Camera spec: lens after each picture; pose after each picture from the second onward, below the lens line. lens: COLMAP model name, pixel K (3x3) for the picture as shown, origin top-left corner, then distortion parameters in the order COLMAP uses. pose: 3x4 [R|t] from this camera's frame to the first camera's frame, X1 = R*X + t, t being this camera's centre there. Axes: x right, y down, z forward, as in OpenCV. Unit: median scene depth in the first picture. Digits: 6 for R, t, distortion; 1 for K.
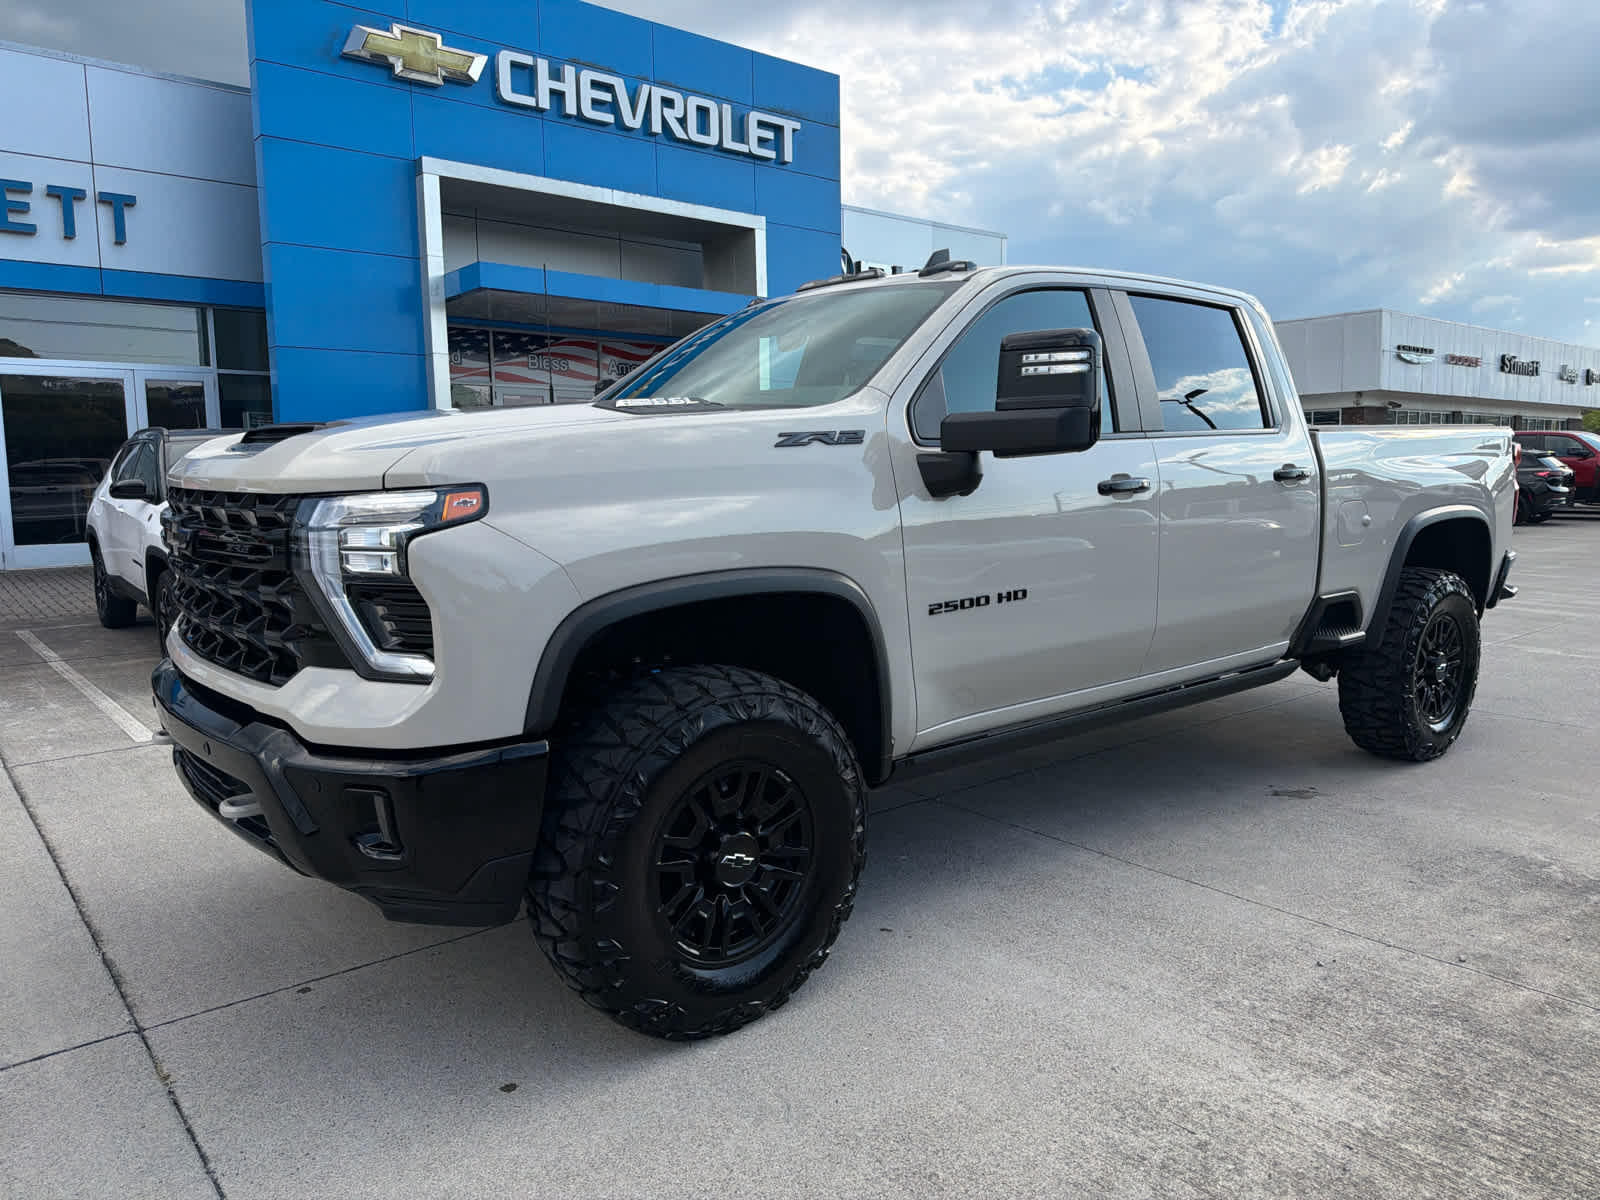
lens RADIAL K [[1129.8, 0, 803.2], [0, 1129.8, 591.6], [0, 0, 1]] dist [0.000995, -0.004742]
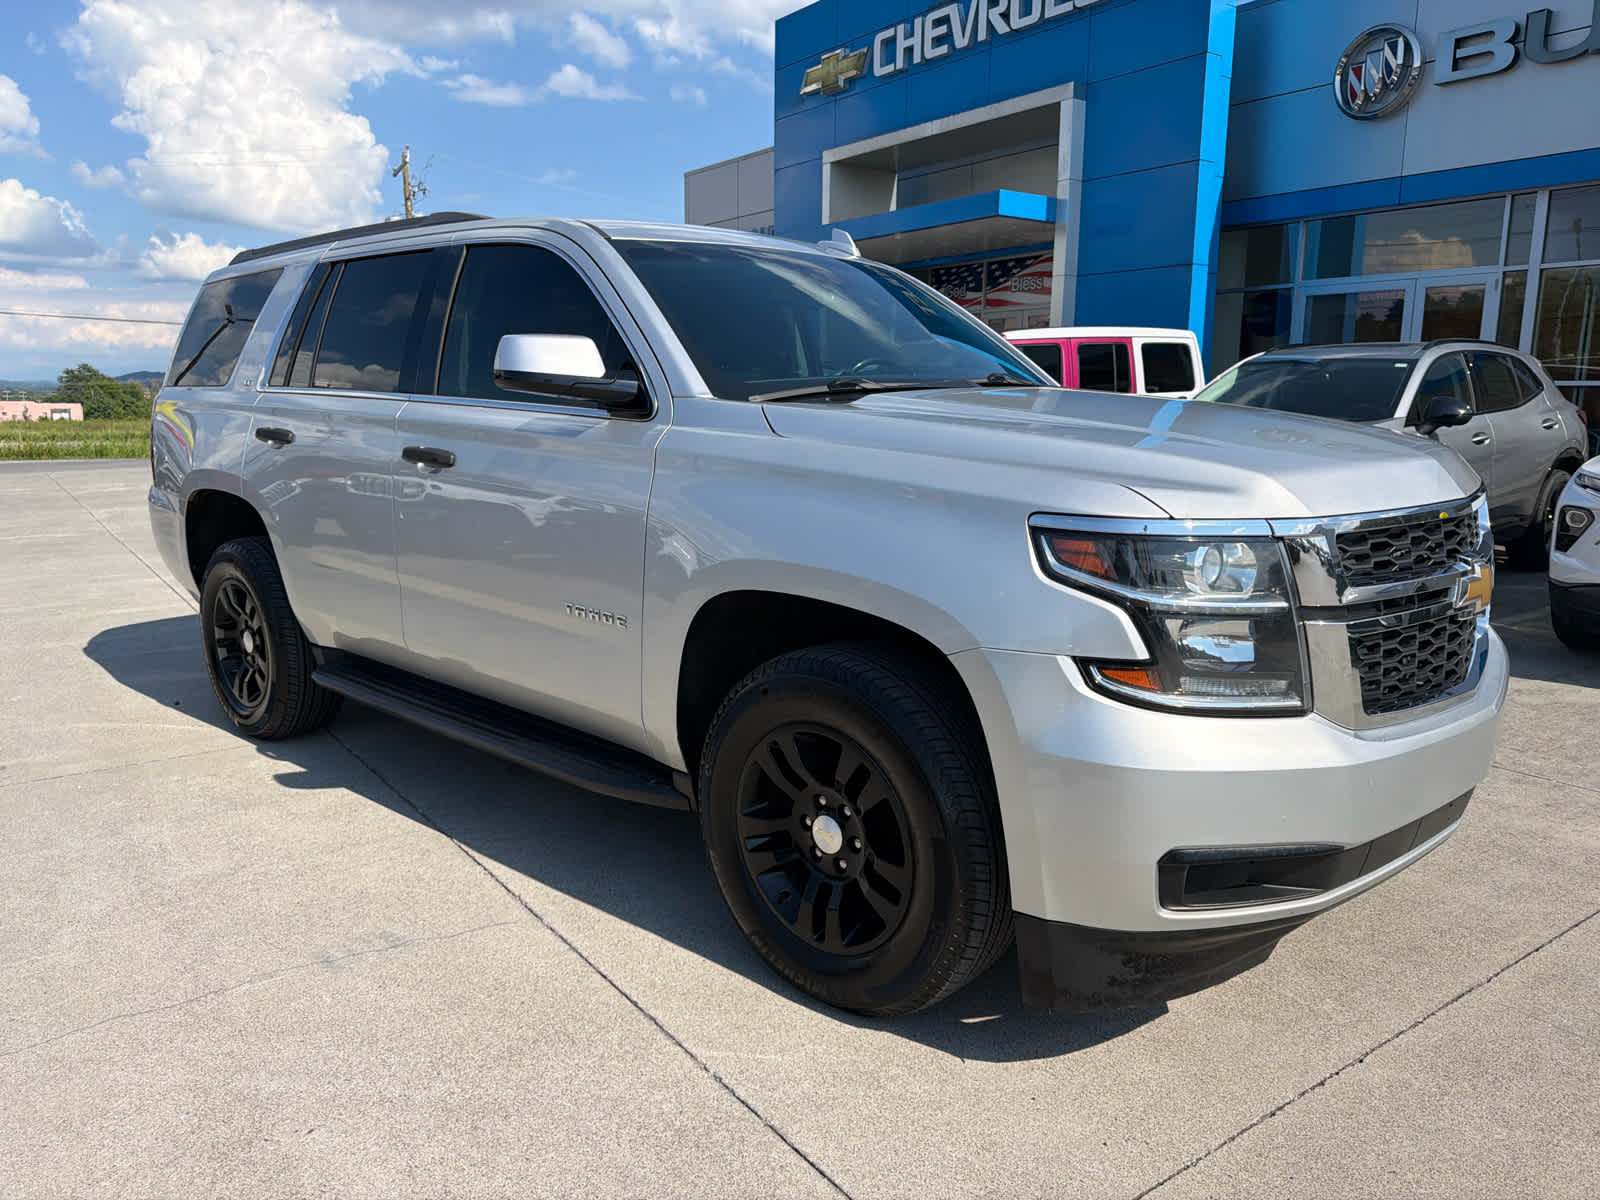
lens RADIAL K [[1129.8, 0, 803.2], [0, 1129.8, 591.6], [0, 0, 1]] dist [0.000995, -0.004742]
pose [[-0.081562, 0.178980, -0.980466, 0.948902], [-0.118224, 0.975061, 0.187828, -0.106638], [0.989632, 0.131234, -0.058368, 0.982728]]
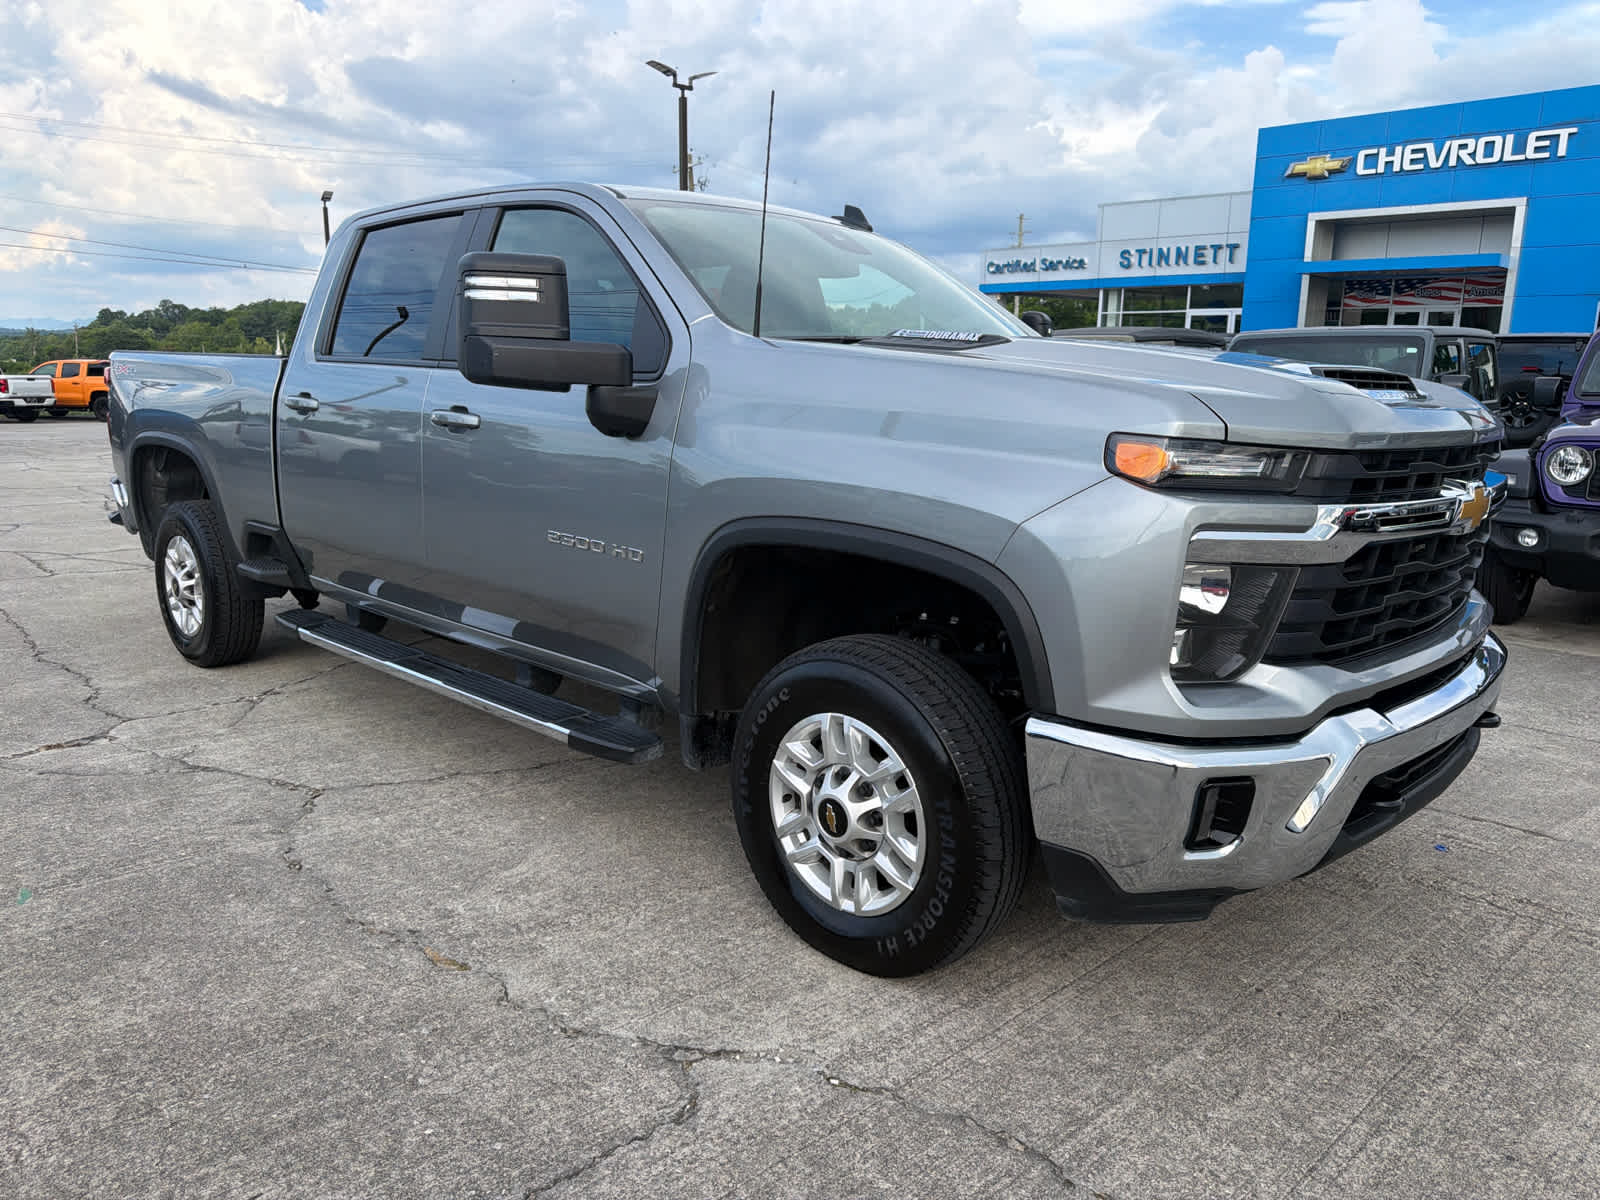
lens RADIAL K [[1127.3, 0, 804.2], [0, 1127.3, 592.2], [0, 0, 1]] dist [0.013761, -0.019454]
pose [[0.094853, 0.218785, -0.971152, 1.727757], [-0.115755, 0.971357, 0.207526, 0.006685], [0.988738, 0.092731, 0.117462, -0.192029]]
